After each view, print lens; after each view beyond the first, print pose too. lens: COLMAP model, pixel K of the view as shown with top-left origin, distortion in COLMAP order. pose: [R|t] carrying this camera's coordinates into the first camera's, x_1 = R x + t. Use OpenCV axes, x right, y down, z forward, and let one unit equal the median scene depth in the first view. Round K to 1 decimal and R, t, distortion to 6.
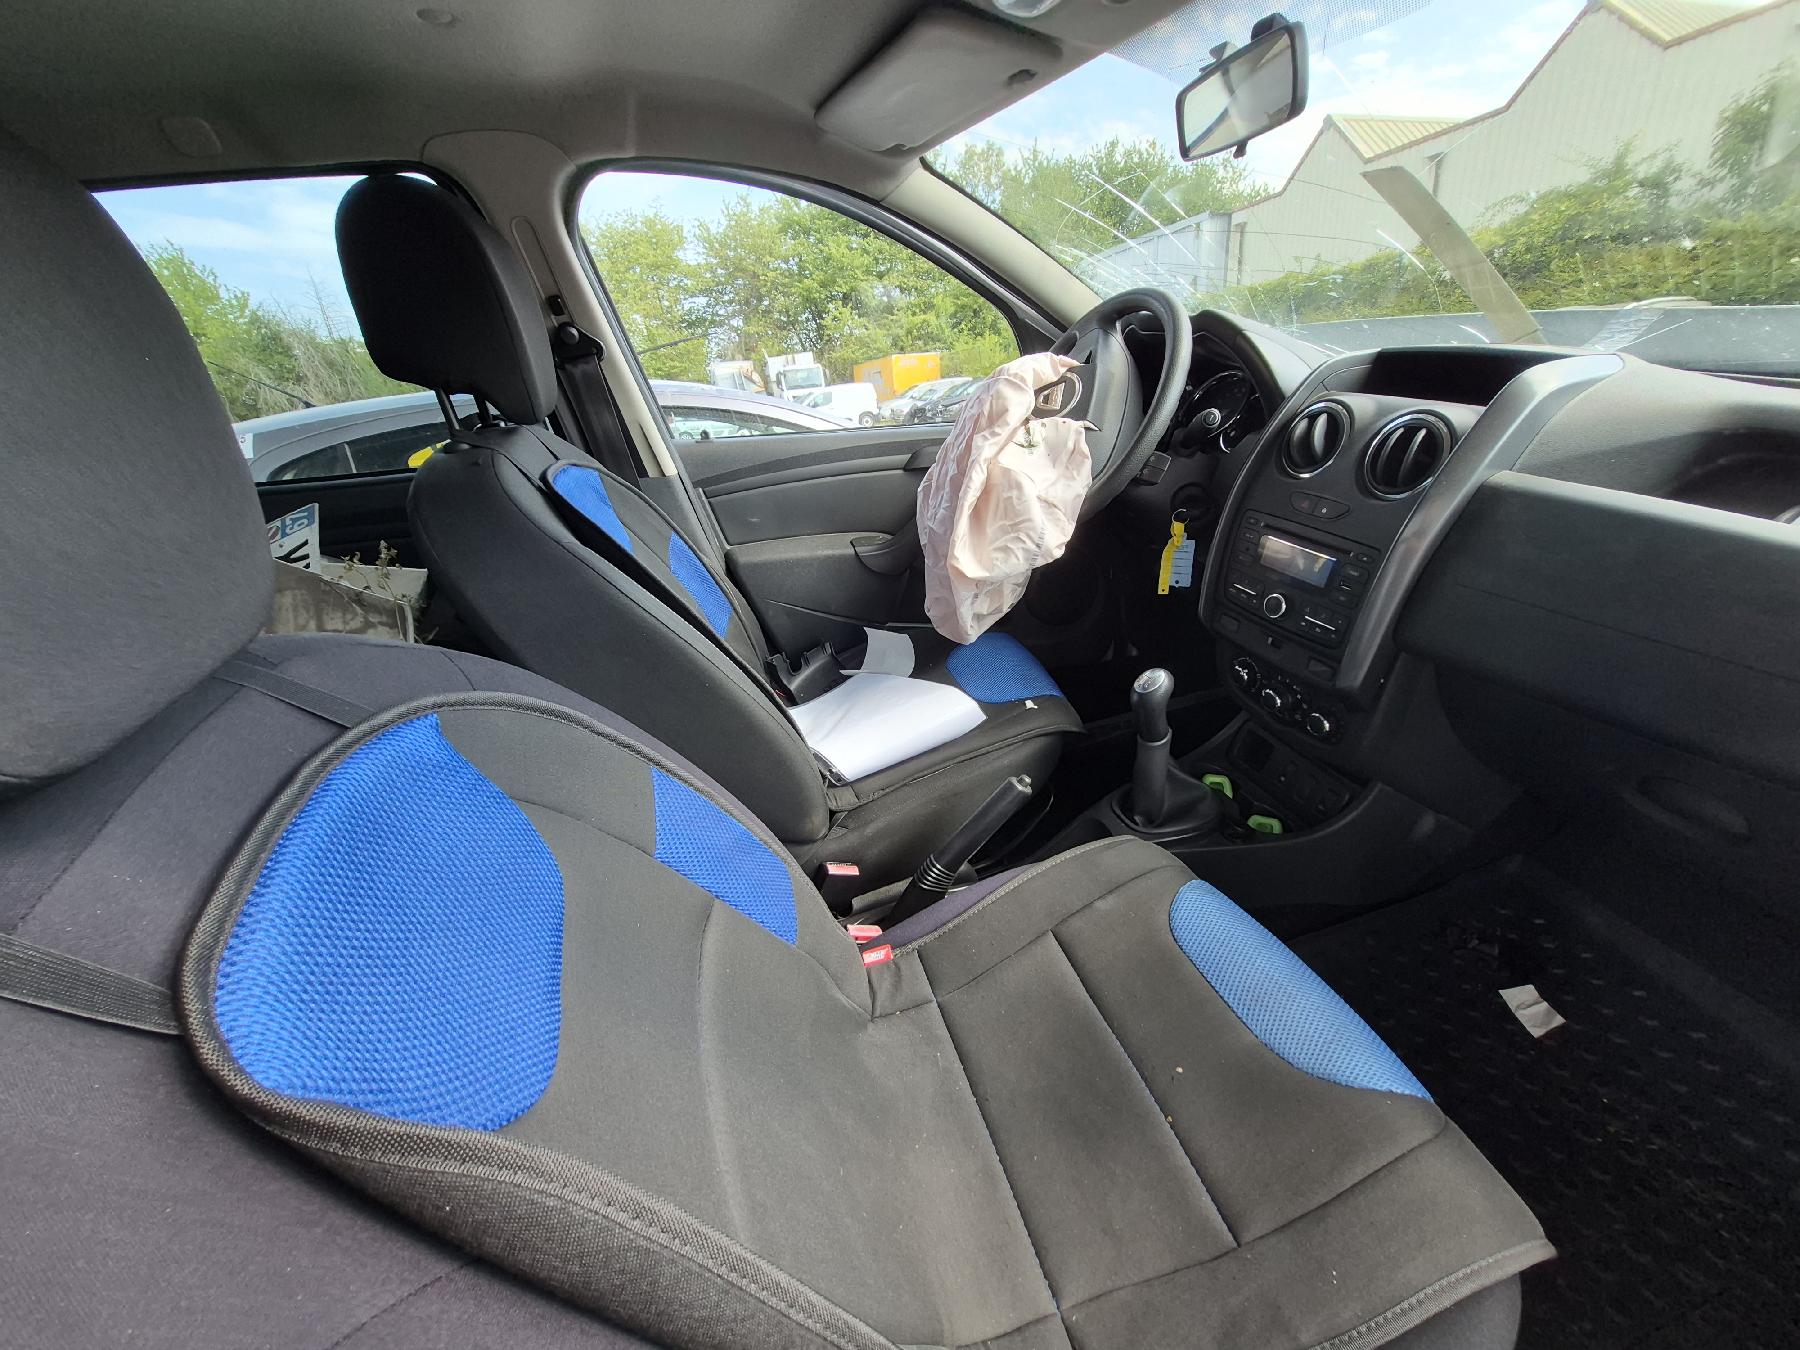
lens RADIAL K [[701.6, 0, 895.3], [0, 701.6, 668.2], [0, 0, 1]] dist [0.002189, -0.000768]
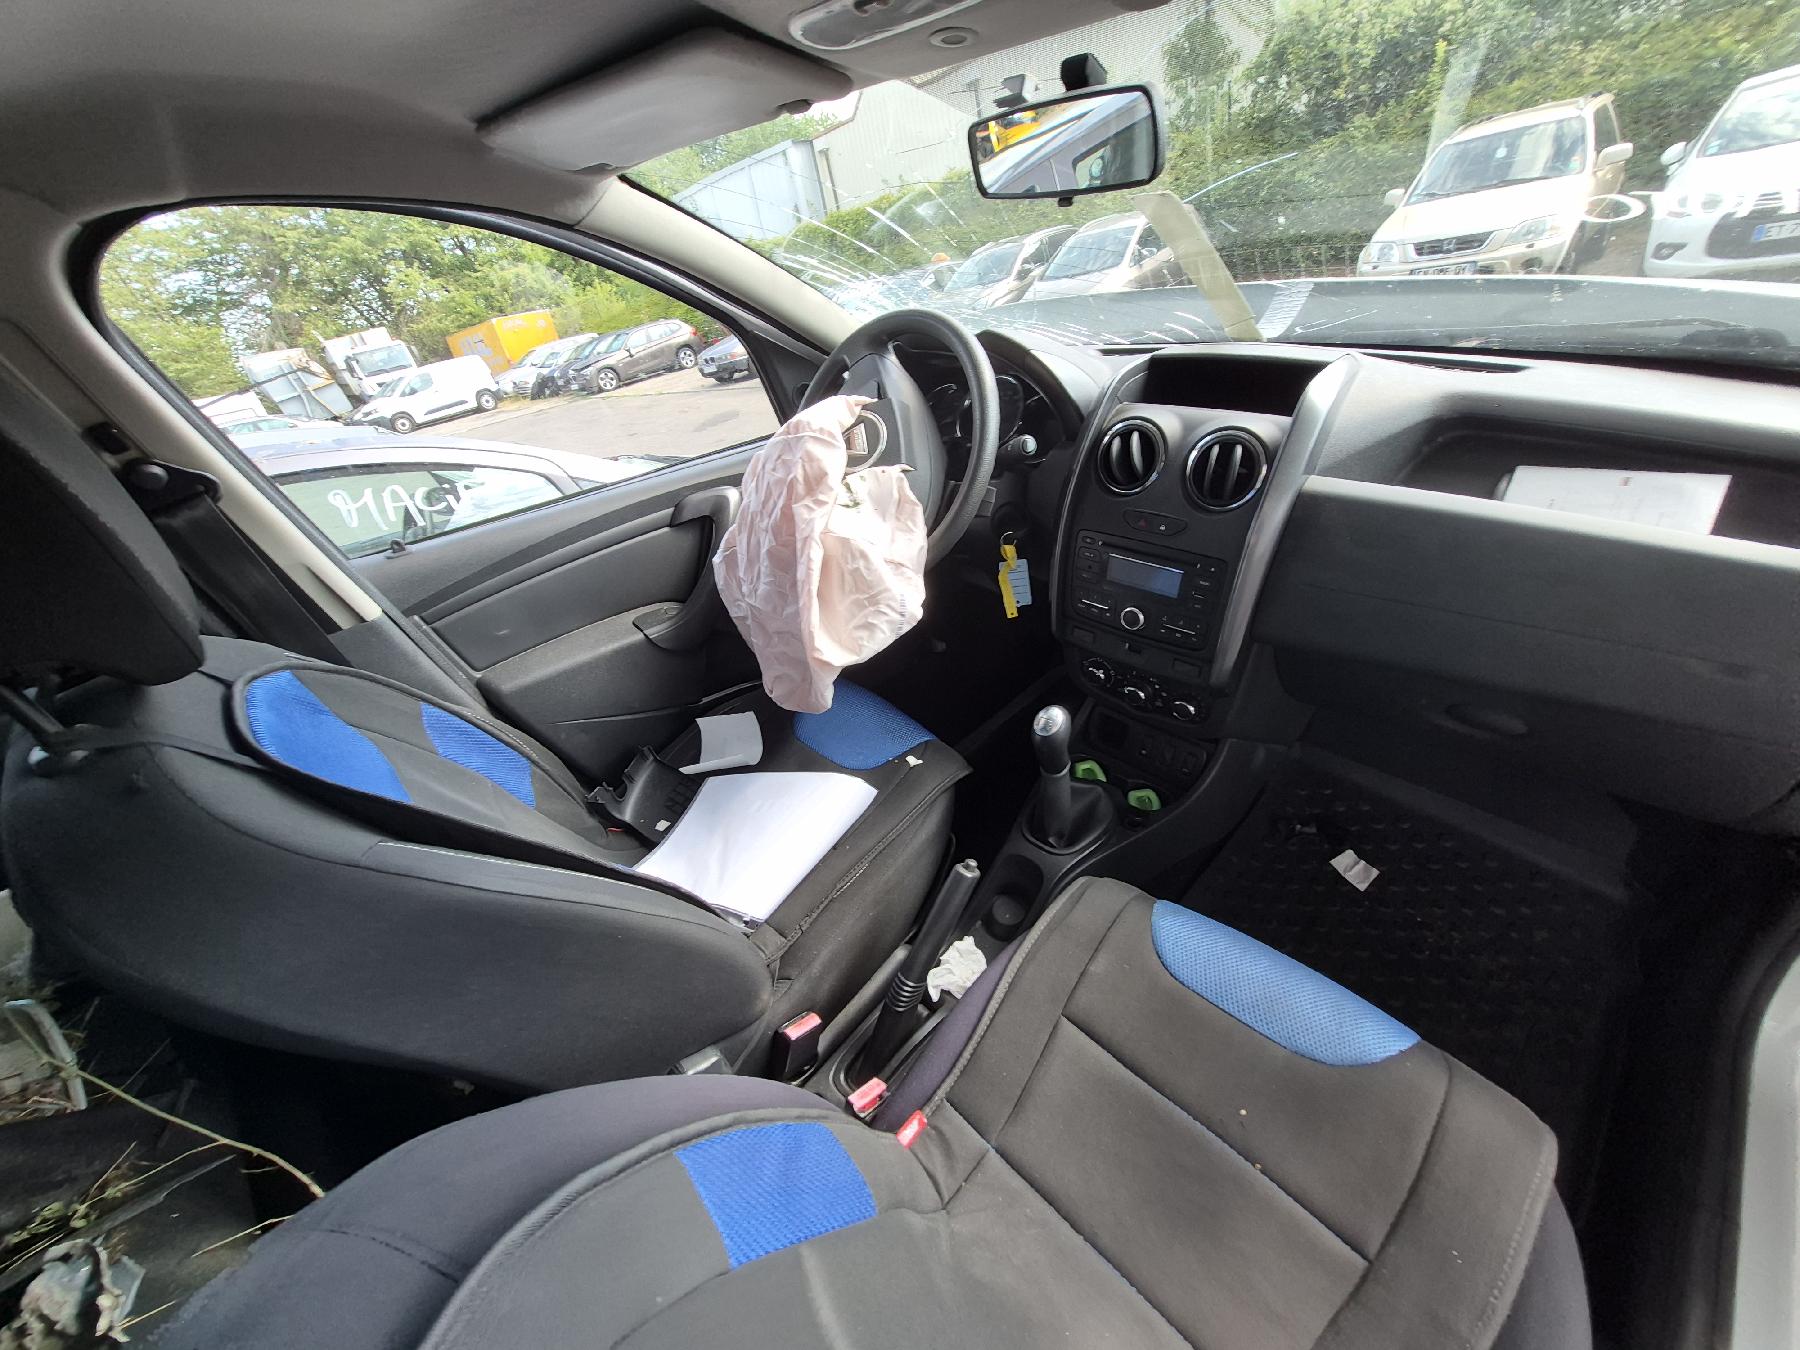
lens RADIAL K [[701.6, 0, 895.0], [0, 701.6, 675.3], [0, 0, 1]] dist [0.002189, -0.000768]
pose [[0.885727, -0.300283, 0.354002, -0.144869], [0.271856, 0.953684, 0.128770, -0.205228], [-0.376273, -0.017818, 0.926337, 0.139342]]
